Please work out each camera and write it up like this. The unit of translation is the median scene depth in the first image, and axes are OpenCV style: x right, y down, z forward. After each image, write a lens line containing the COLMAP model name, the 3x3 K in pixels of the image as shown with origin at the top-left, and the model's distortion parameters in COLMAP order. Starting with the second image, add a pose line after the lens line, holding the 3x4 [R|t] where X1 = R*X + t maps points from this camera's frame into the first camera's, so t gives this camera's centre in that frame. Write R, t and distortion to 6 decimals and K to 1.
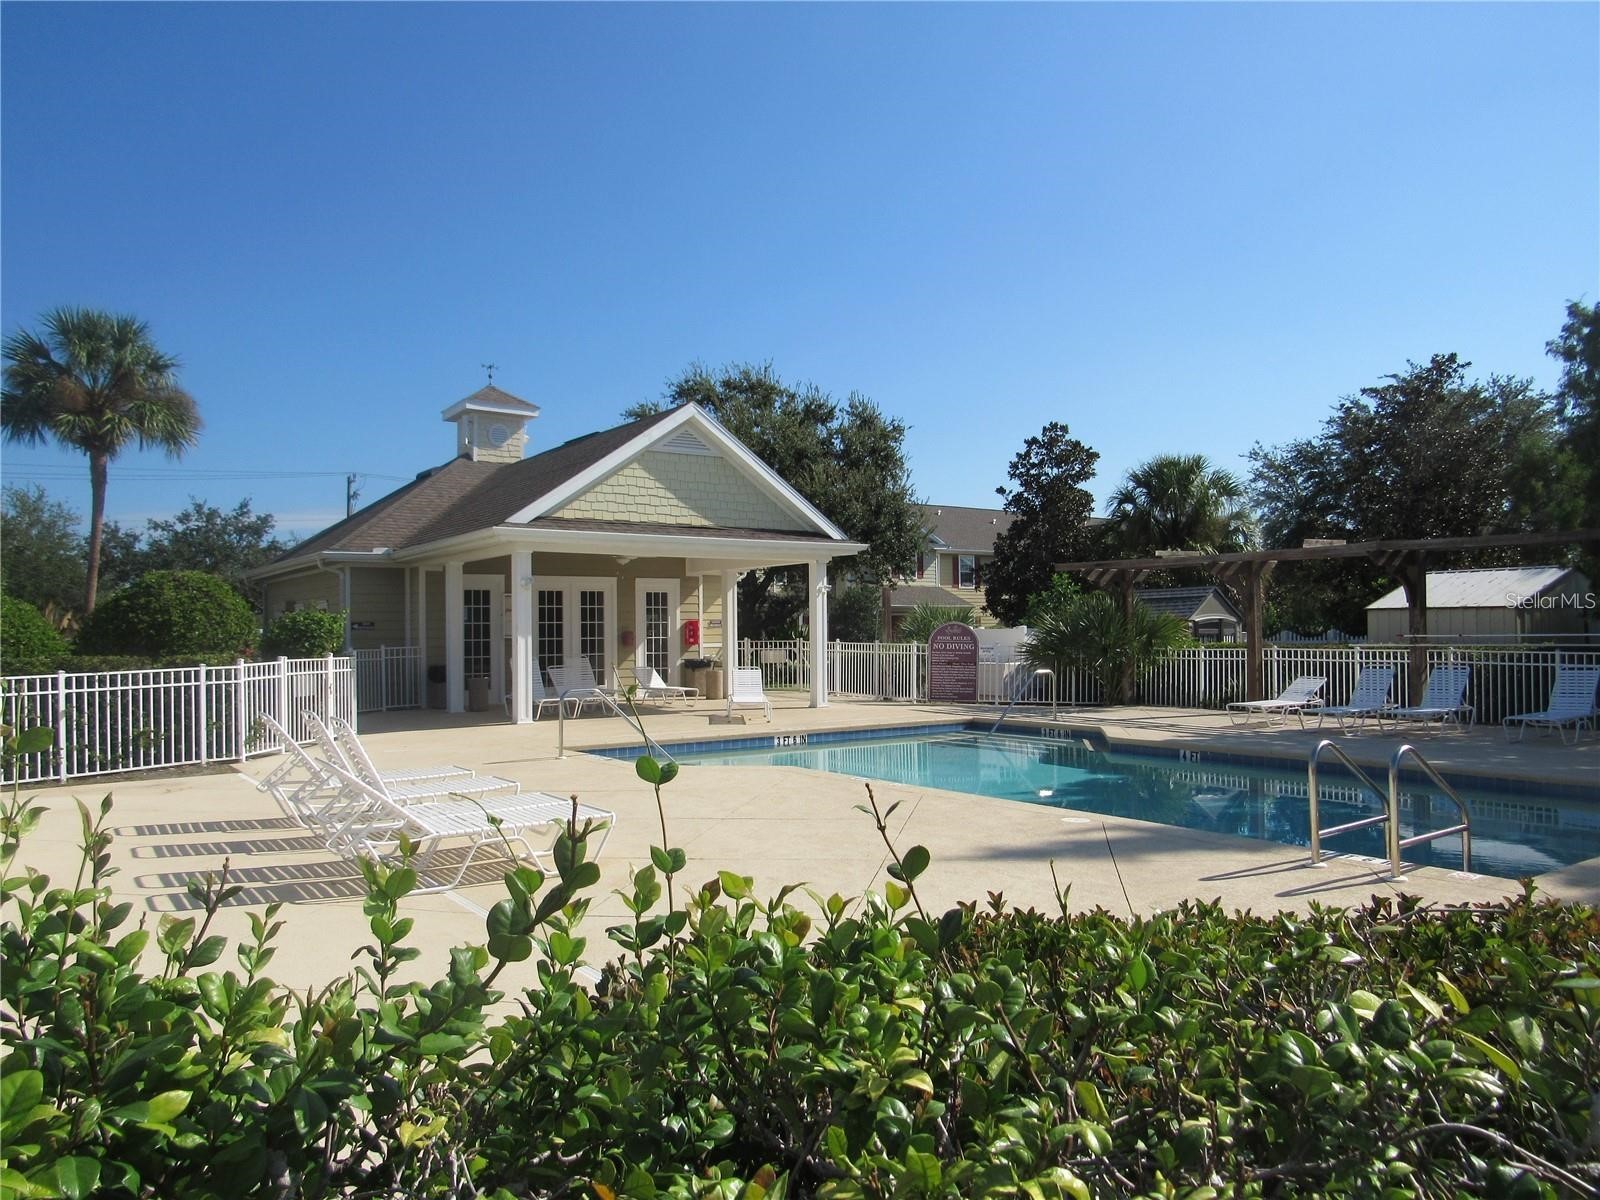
lens RADIAL K [[1142.6, 0, 810.4], [0, 1142.6, 614.6], [0, 0, 1]] dist [-0.039661, 0.007263]
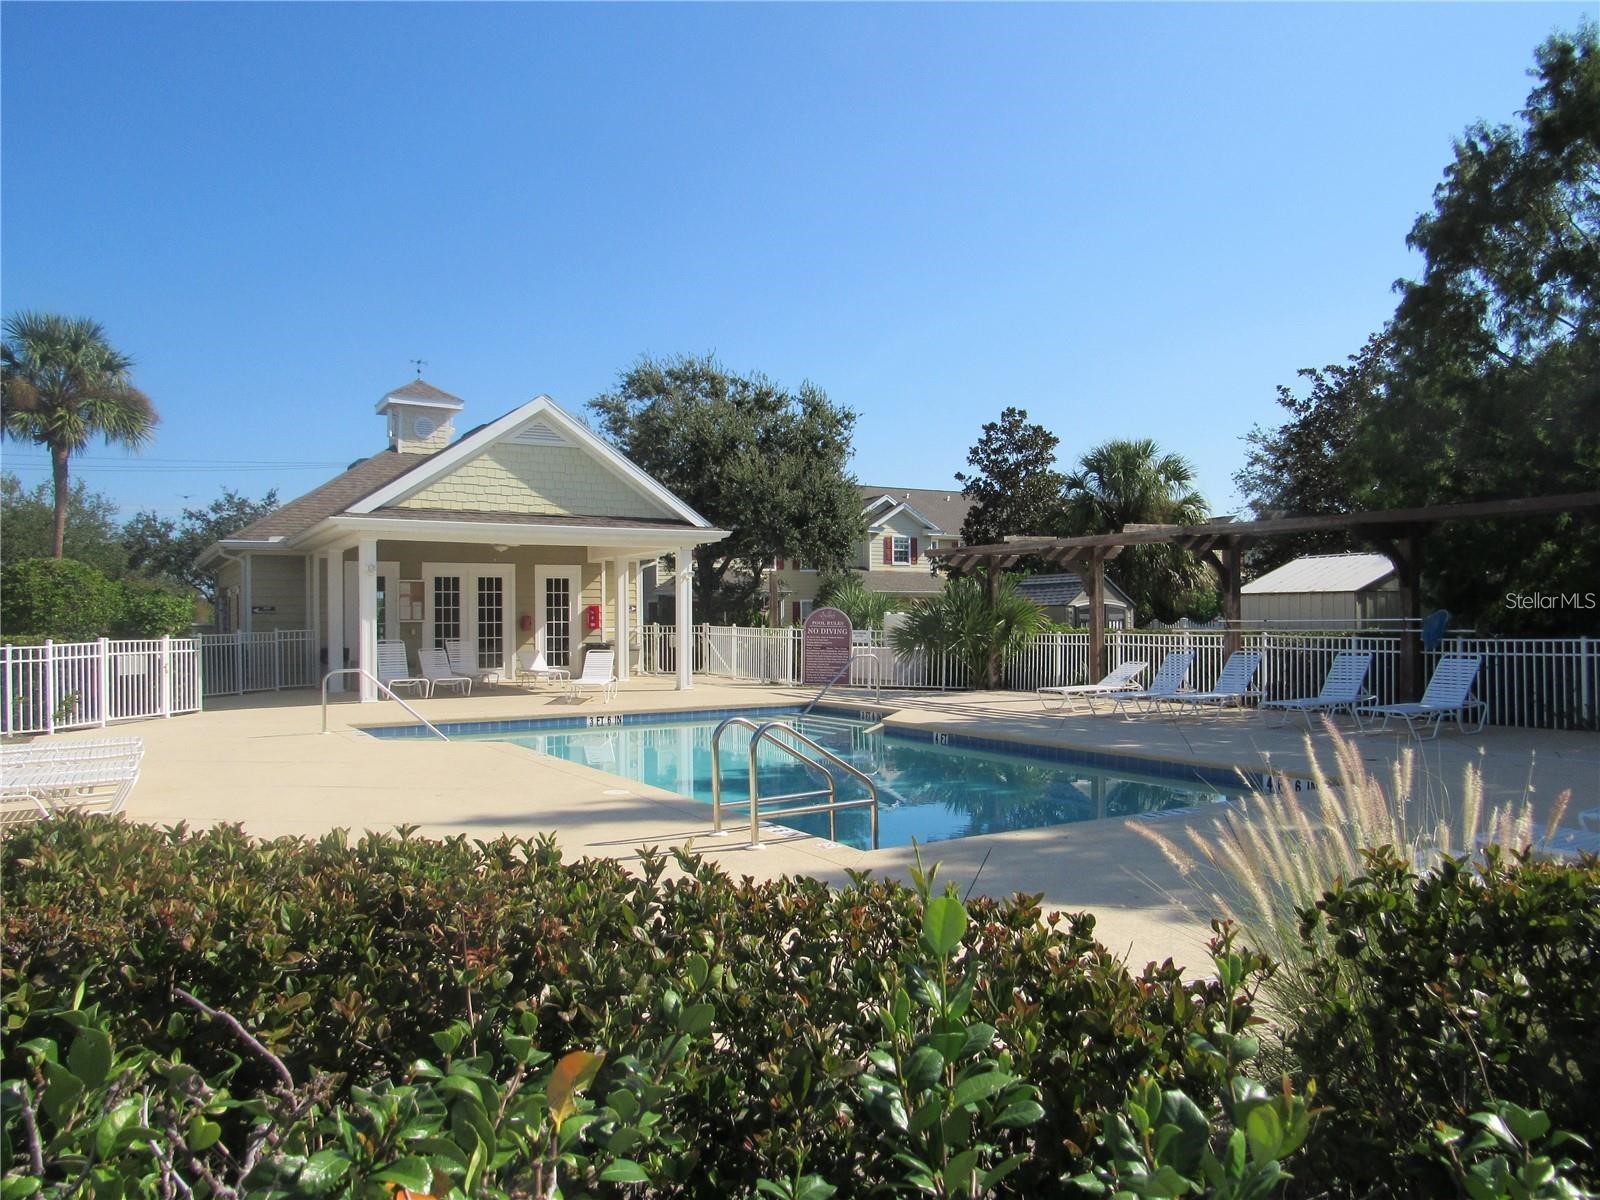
lens RADIAL K [[1142.6, 0, 783.2], [0, 1142.6, 605.0], [0, 0, 1]] dist [-0.039661, 0.007263]
pose [[0.997467, 0.000735, -0.071132, 0.143894], [-0.000475, 0.999993, 0.003669, 0.000757], [0.071135, -0.003626, 0.997460, -0.016541]]
